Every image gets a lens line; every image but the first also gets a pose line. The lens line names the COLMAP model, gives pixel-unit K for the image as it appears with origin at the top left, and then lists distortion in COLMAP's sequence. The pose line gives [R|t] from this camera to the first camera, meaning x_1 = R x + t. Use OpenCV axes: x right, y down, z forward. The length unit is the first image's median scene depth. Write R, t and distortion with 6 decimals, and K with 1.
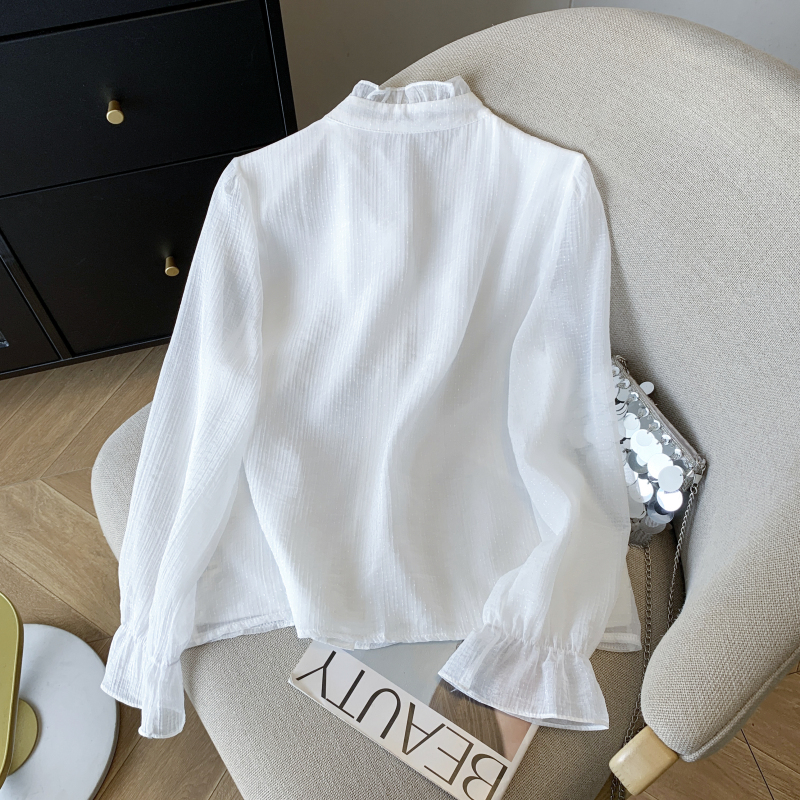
lens RADIAL K [[765.3, 0, 400.0], [0, 765.3, 400.0], [0, 0, 1]] dist [-0.054077, 0.015368]
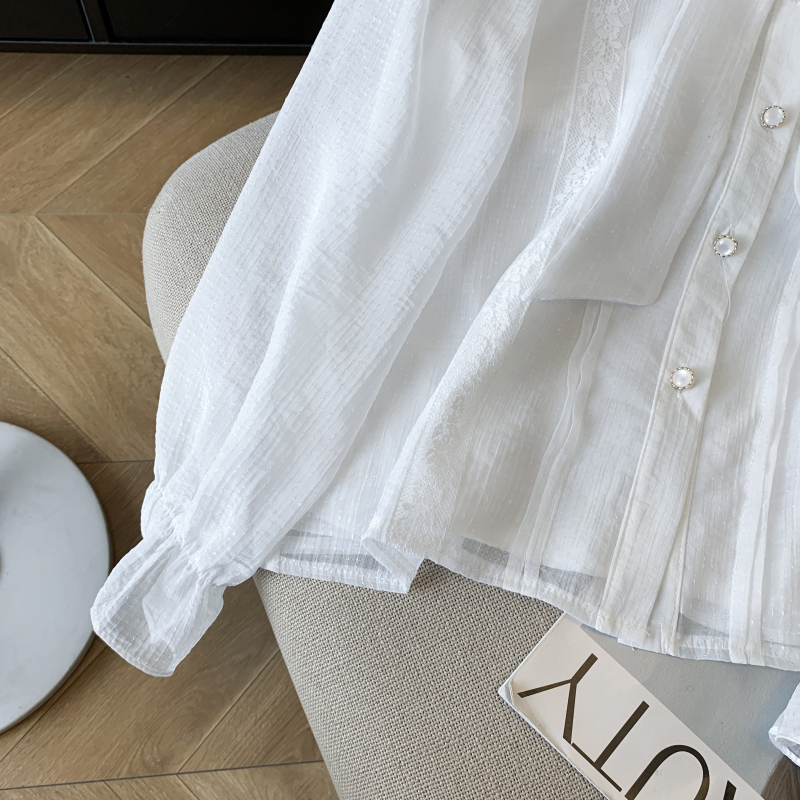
lens RADIAL K [[765.3, 0, 400.0], [0, 765.3, 400.0], [0, 0, 1]] dist [-0.054077, 0.015368]
pose [[0.974713, 0.214862, 0.061389, -0.167269], [-0.223129, 0.950758, 0.215111, 0.045145], [-0.012147, -0.223369, 0.974658, 0.305094]]
